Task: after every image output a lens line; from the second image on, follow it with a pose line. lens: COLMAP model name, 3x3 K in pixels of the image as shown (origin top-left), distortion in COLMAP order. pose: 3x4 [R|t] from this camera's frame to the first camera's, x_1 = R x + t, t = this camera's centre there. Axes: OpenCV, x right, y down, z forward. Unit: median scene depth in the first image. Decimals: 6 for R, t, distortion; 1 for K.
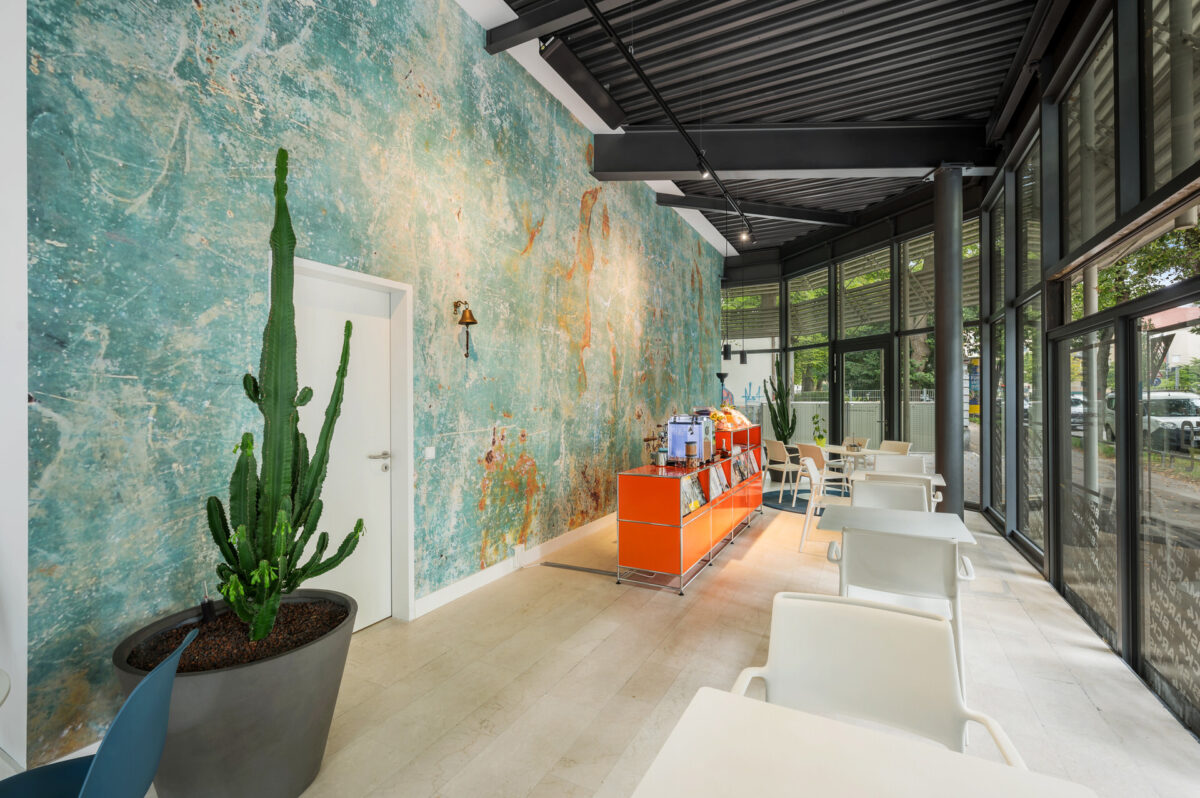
lens RADIAL K [[488.7, 0, 622.9], [0, 488.7, 388.2], [0, 0, 1]] dist [0.002527, -0.000719]
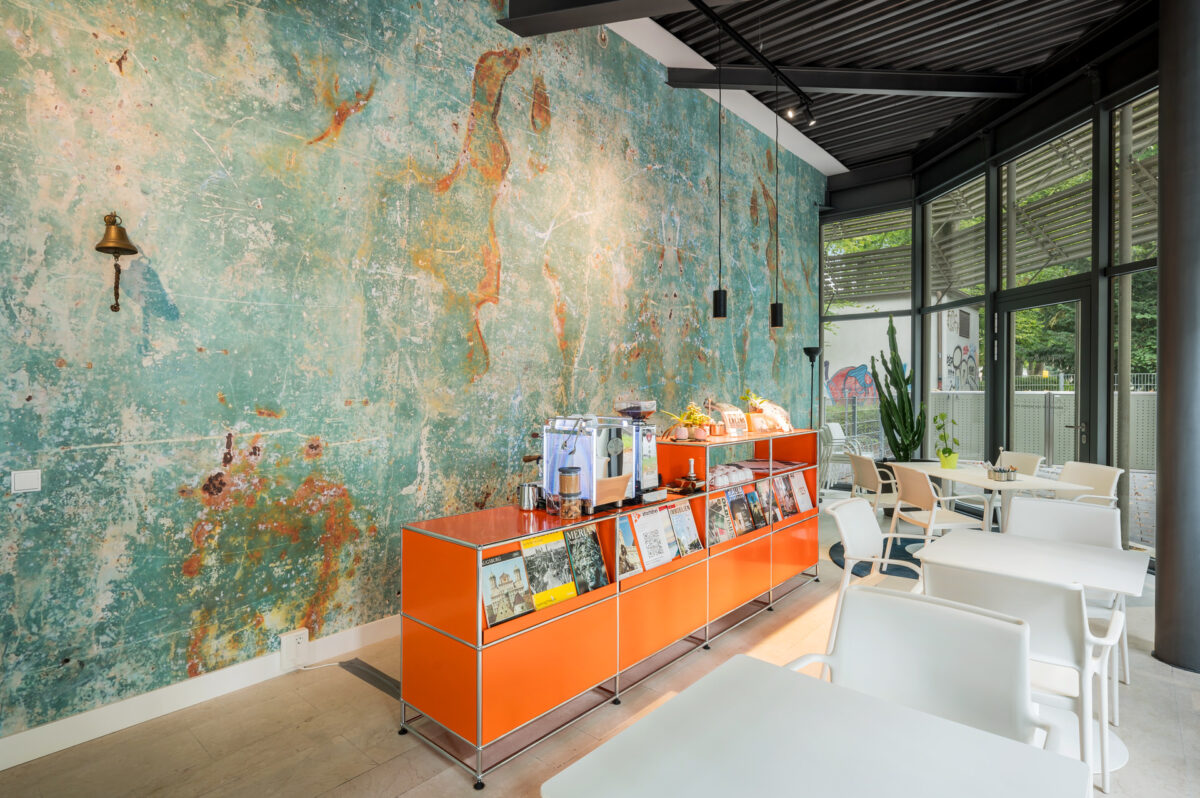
lens RADIAL K [[582.3, 0, 623.6], [0, 582.3, 382.7], [0, 0, 1]] dist [0.000644, 0.000411]
pose [[0.971650, -0.001502, -0.236418, 0.294185], [0.004903, 0.999893, 0.013801, 0.009324], [0.236372, -0.014569, 0.971553, 0.350172]]
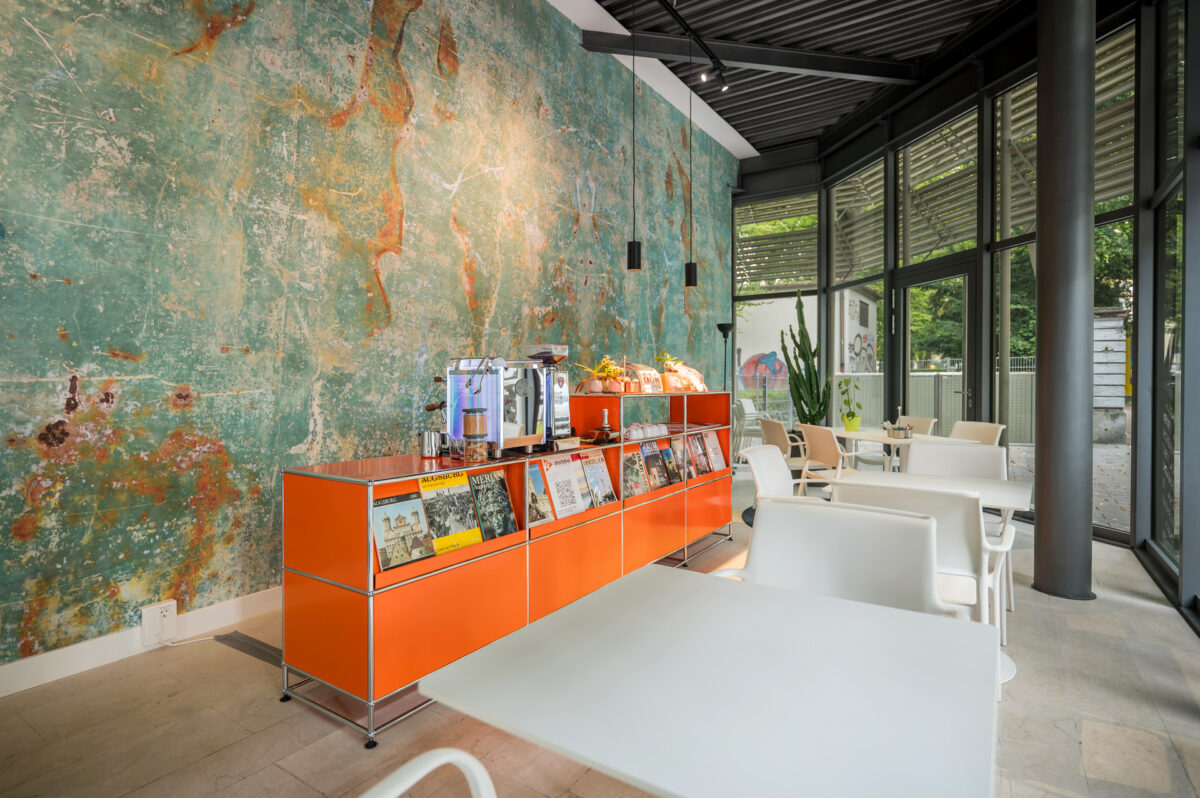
lens RADIAL K [[582.3, 0, 616.4], [0, 582.3, 378.2], [0, 0, 1]] dist [0.000644, 0.000411]
pose [[0.993801, -0.004224, -0.111091, 0.296442], [0.006139, 0.999838, 0.016898, 0.061214], [0.111001, -0.017475, 0.993667, 0.372189]]
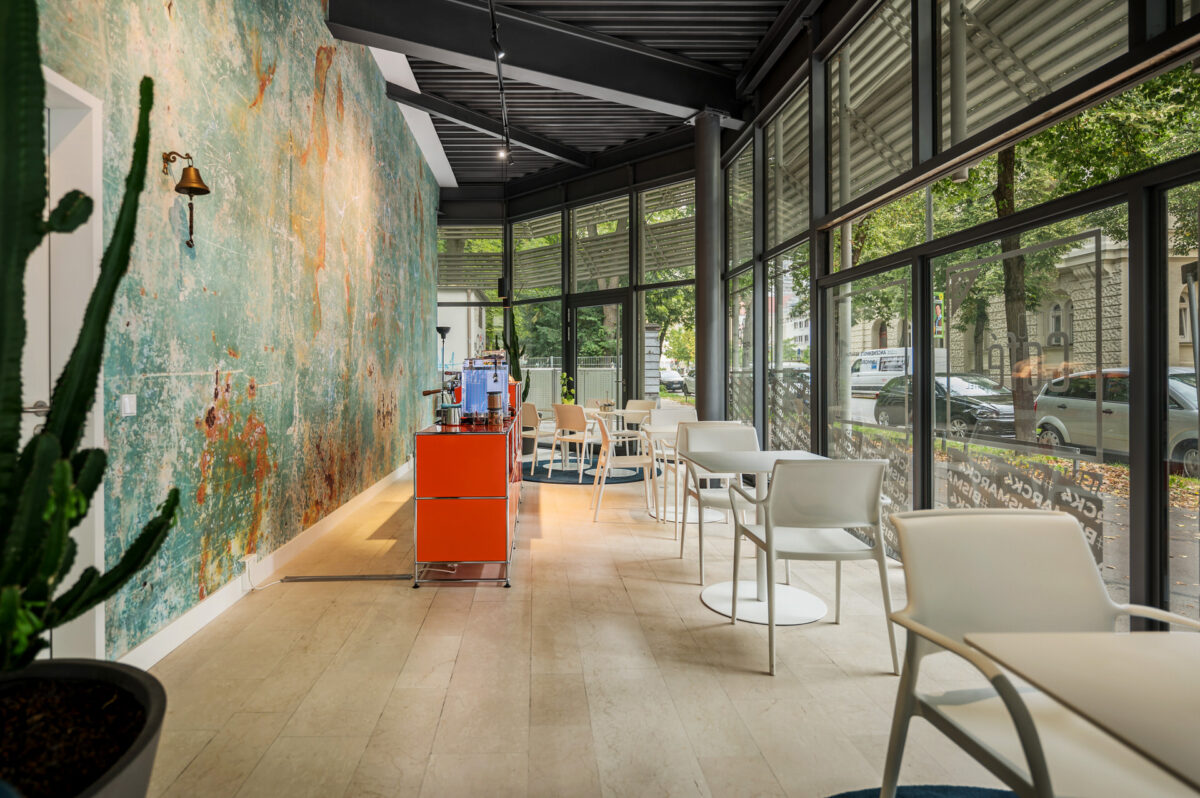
lens RADIAL K [[582.3, 0, 532.0], [0, 582.3, 361.9], [0, 0, 1]] dist [0.000644, 0.000411]
pose [[0.899860, 0.005070, 0.436149, -0.182829], [-0.005819, 0.999983, 0.000381, 0.053927], [-0.436140, -0.002881, 0.899874, 0.126258]]
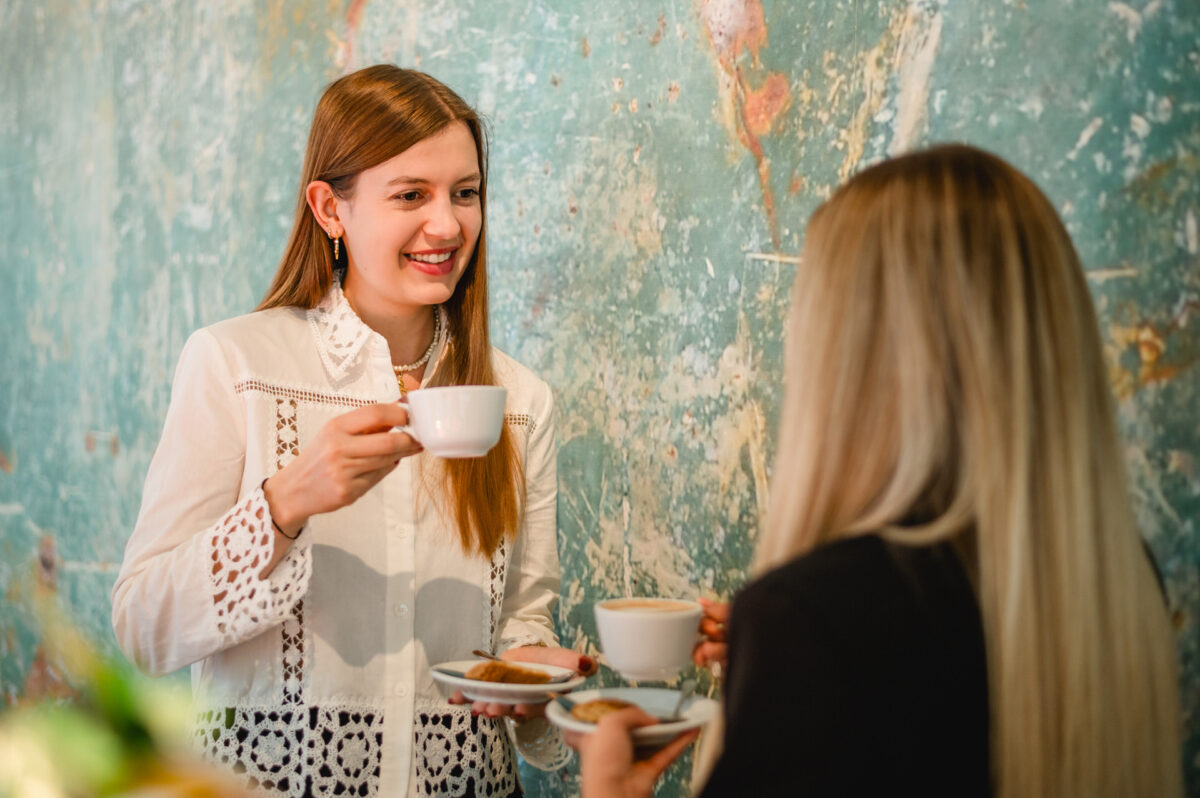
lens RADIAL K [[1756.8, 0, 715.2], [0, 1756.8, 430.0], [0, 0, 1]] dist [0.026862, 0.000000]
pose [[-0.376551, 0.025171, -0.926054, 0.340851], [0.009677, 0.999683, 0.023238, 0.022378], [0.926345, -0.000211, -0.376675, 1.367673]]
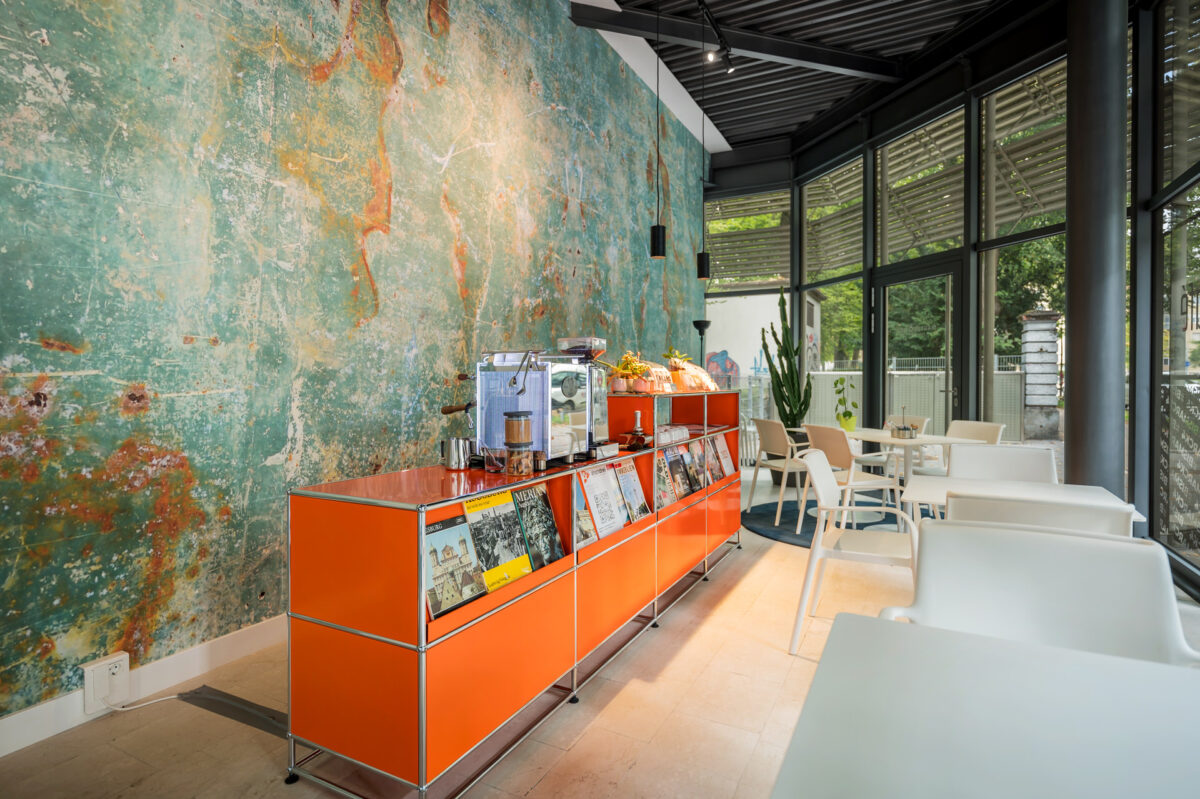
lens RADIAL K [[582.3, 0, 613.1], [0, 582.3, 376.8], [0, 0, 1]] dist [0.000644, 0.000411]
pose [[0.999931, -0.001462, -0.011675, 0.193356], [0.001677, 0.999830, 0.018389, 0.062062], [0.011646, -0.018407, 0.999763, 0.436796]]
